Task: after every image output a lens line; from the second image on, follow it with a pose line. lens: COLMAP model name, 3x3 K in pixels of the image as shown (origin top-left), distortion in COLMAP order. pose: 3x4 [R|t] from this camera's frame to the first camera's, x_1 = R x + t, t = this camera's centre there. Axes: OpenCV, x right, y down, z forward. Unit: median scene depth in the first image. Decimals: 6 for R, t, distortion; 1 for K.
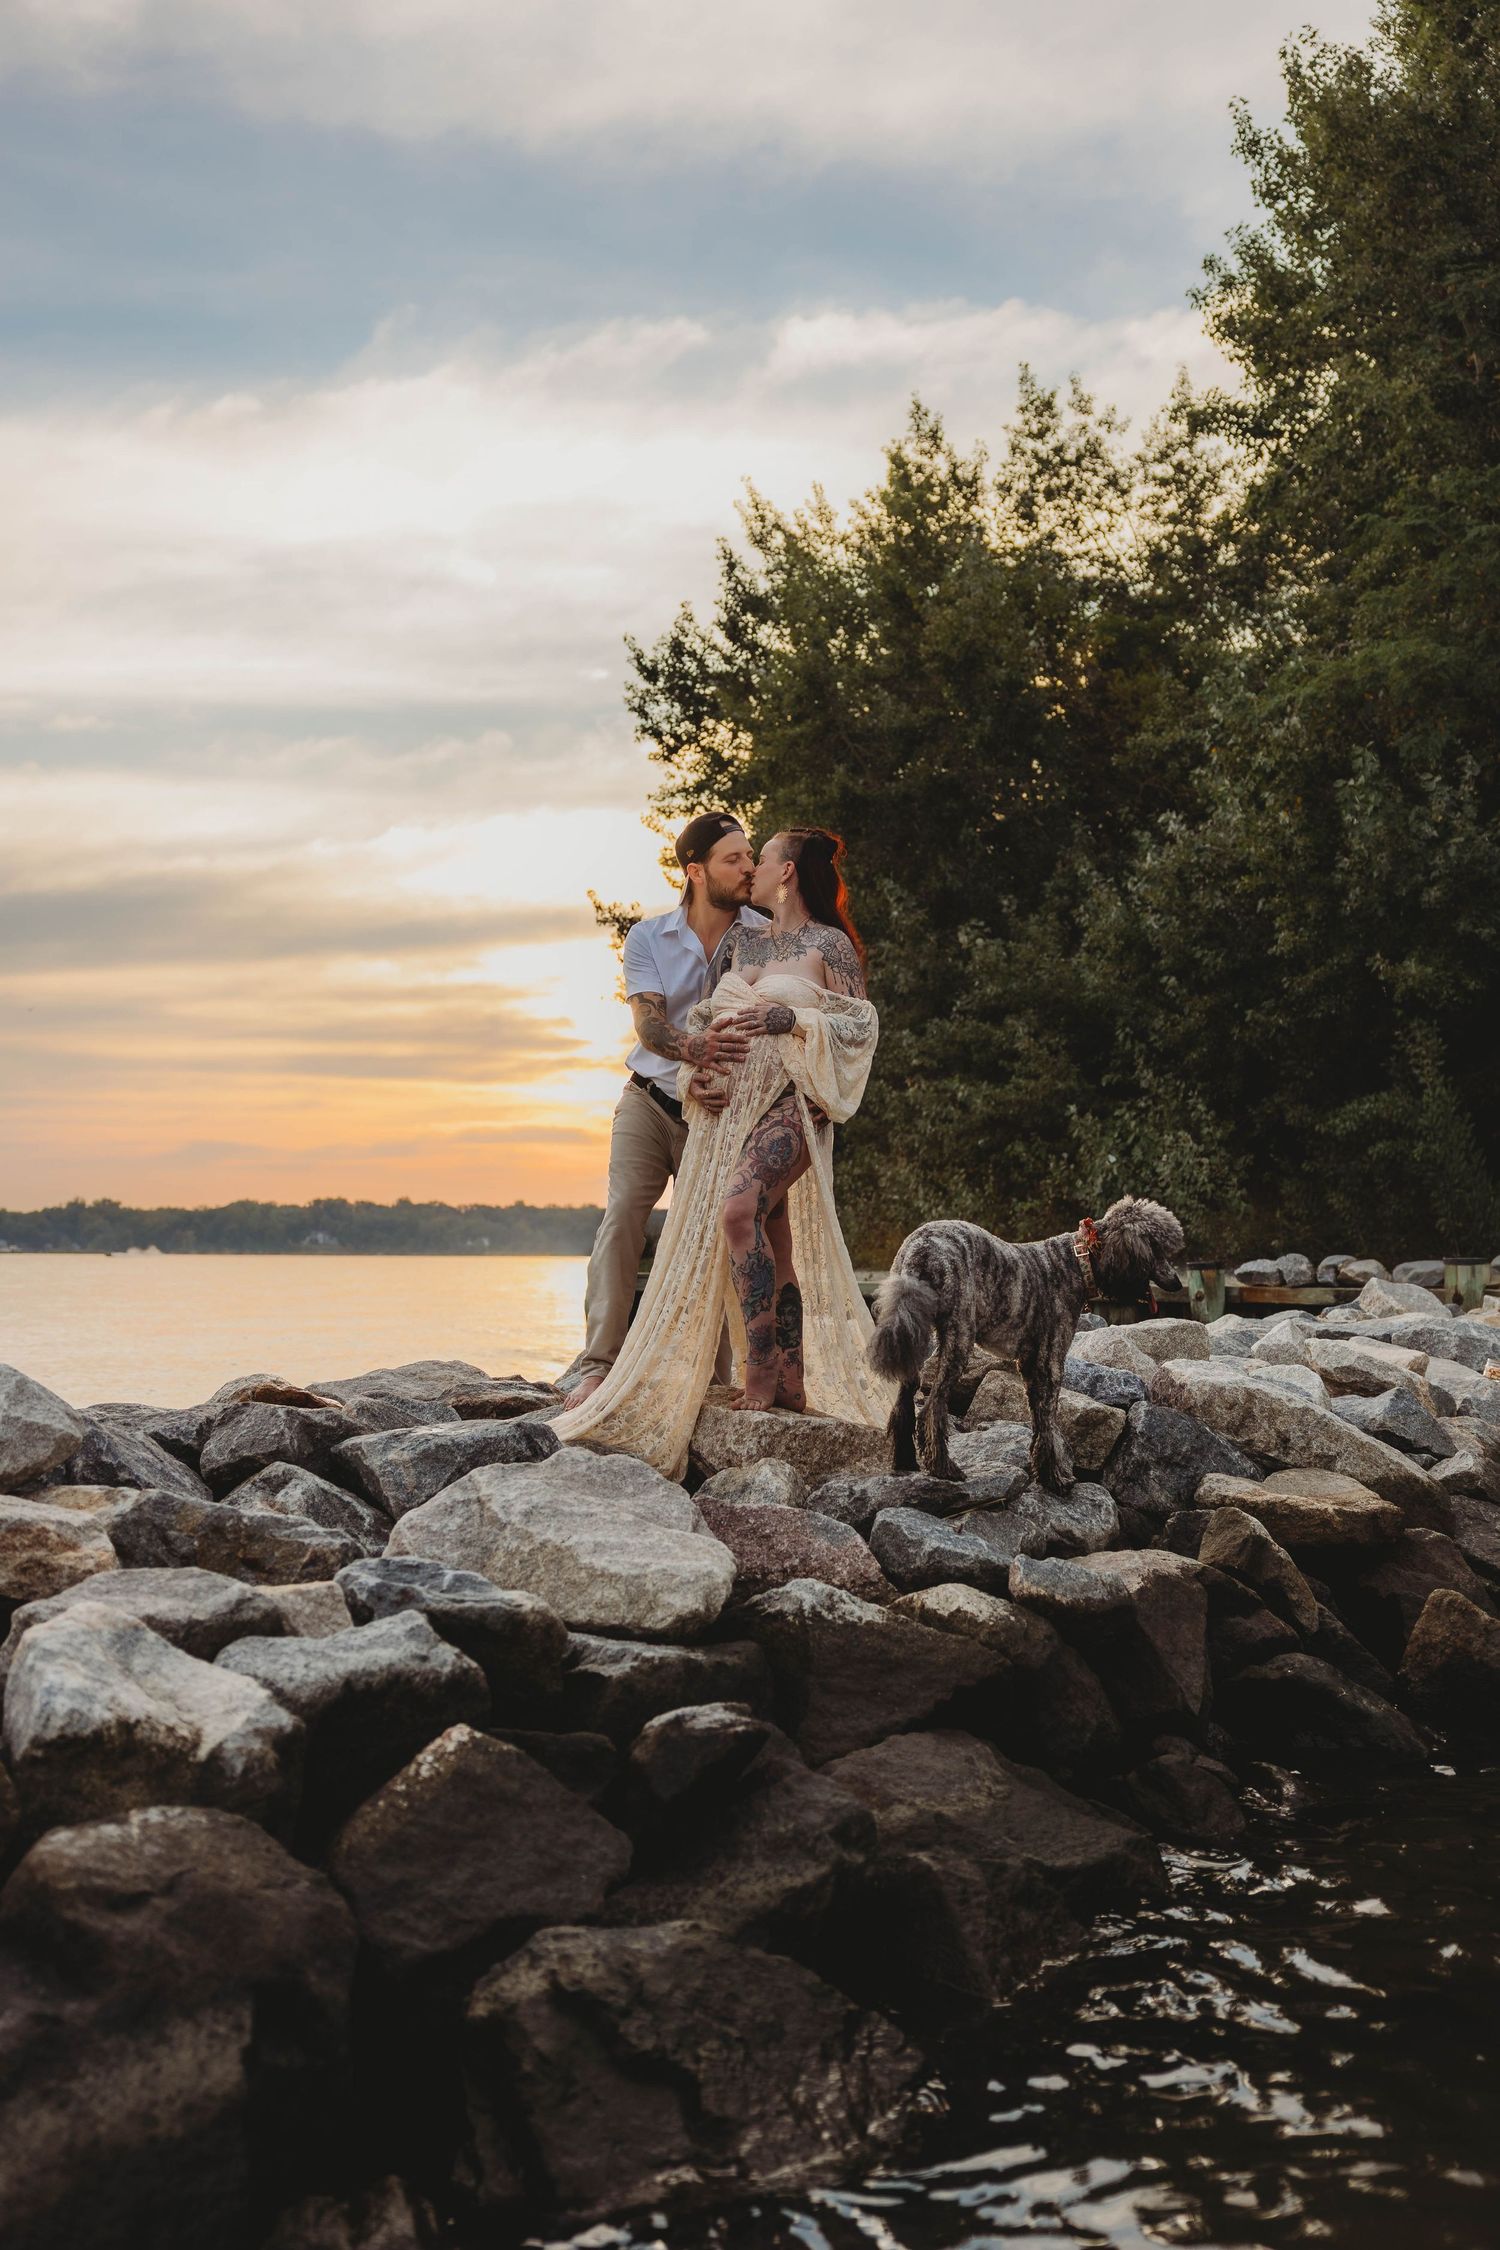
lens RADIAL K [[2190.6, 0, 754.0], [0, 2190.6, 1138.0], [0, 0, 1]] dist [-0.008695, 0.000000]
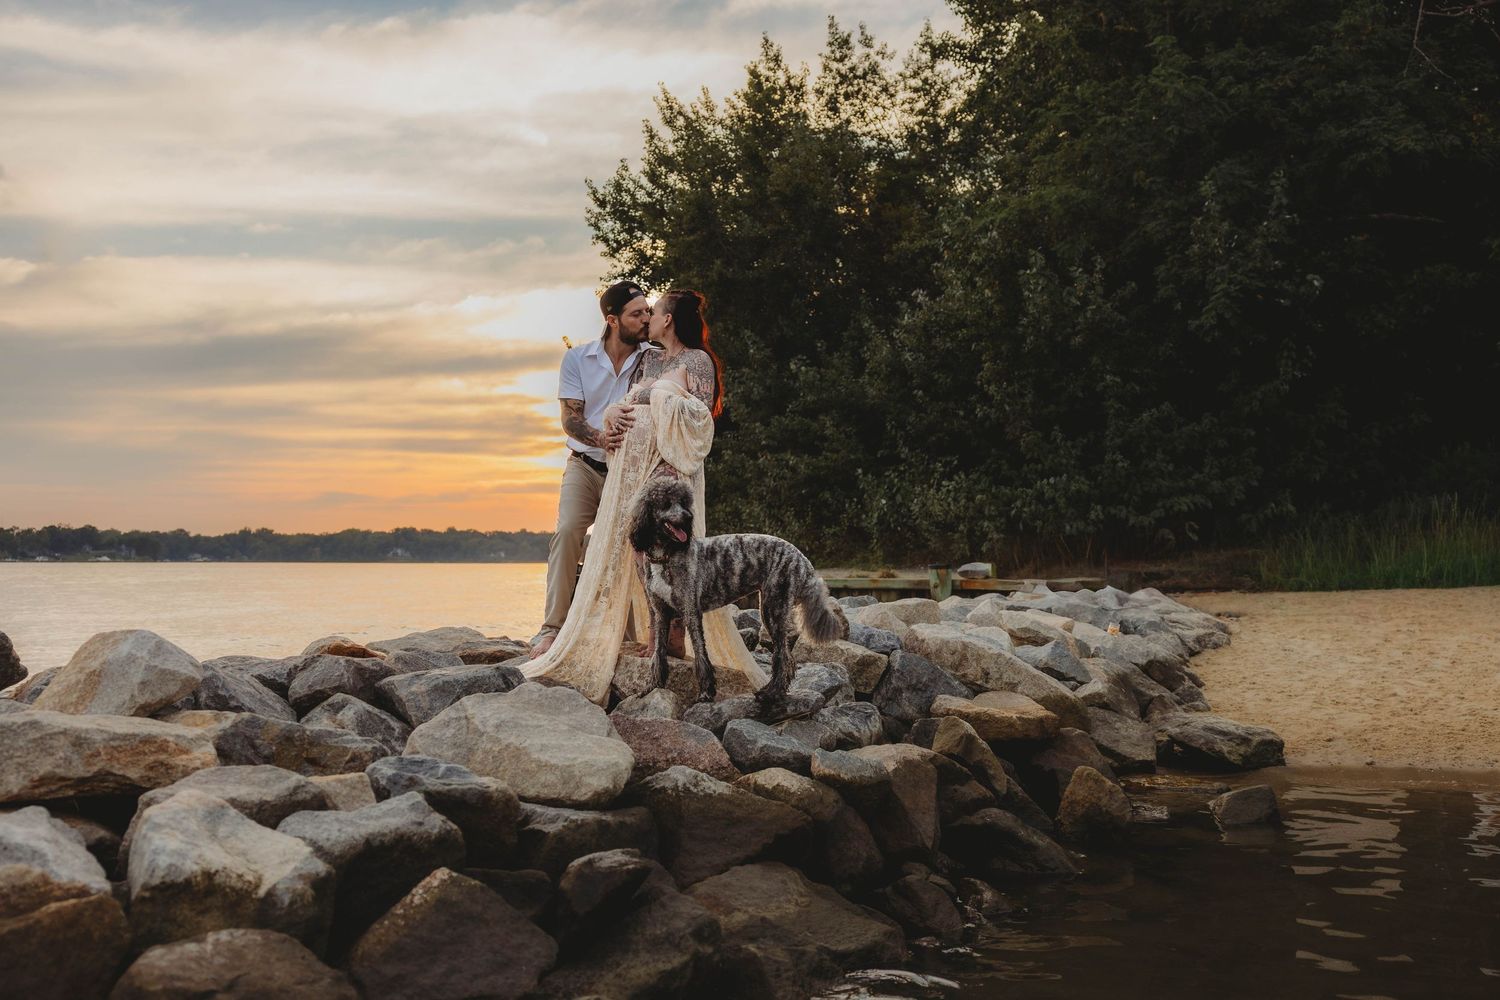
lens RADIAL K [[1332.1, 0, 746.6], [0, 1332.1, 499.3], [0, 0, 1]] dist [-0.008462, -0.001760]
pose [[0.998318, 0.000014, 0.057971, 0.004461], [-0.000386, 0.999979, 0.006402, 0.001725], [-0.057970, -0.006413, 0.998298, 0.015563]]
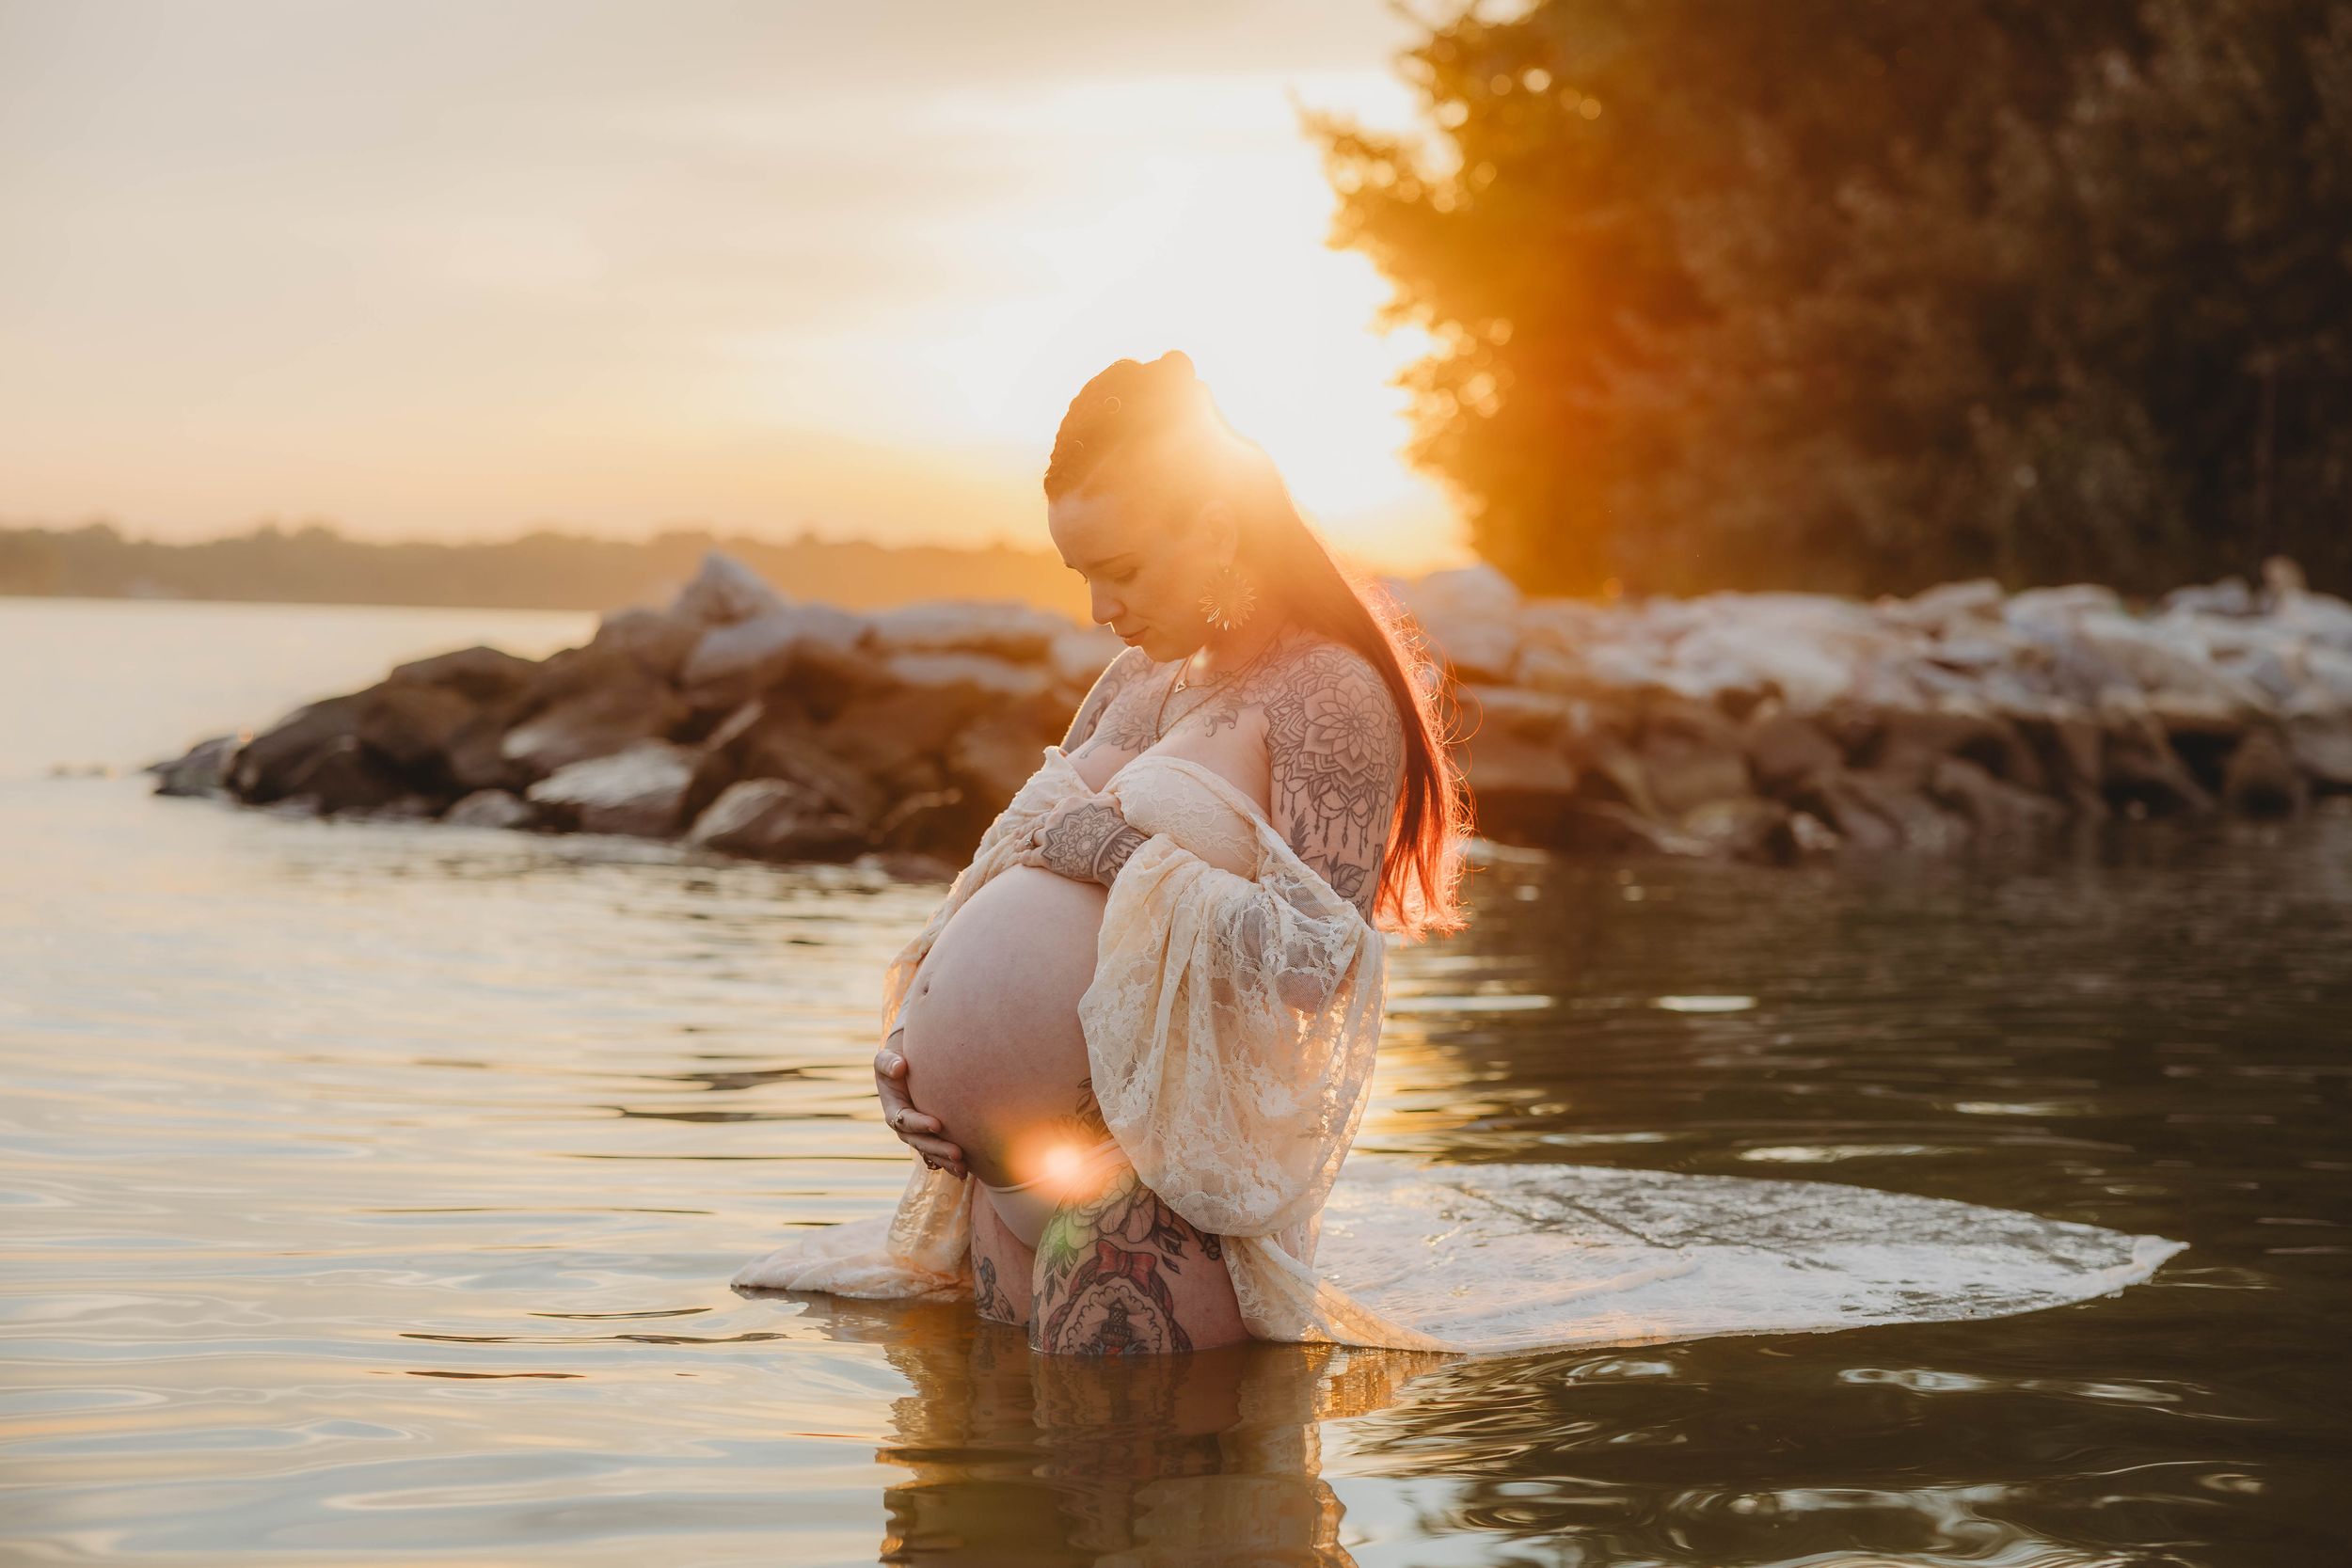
lens RADIAL K [[4353.4, 0, 1171.0], [0, 4353.4, 790.5], [0, 0, 1]] dist [0.088073, 0.000000]
pose [[0.999557, 0.019447, -0.022541, -0.137509], [-0.017577, 0.996612, 0.080348, 0.000377], [0.024027, -0.079917, 0.996512, -0.757427]]
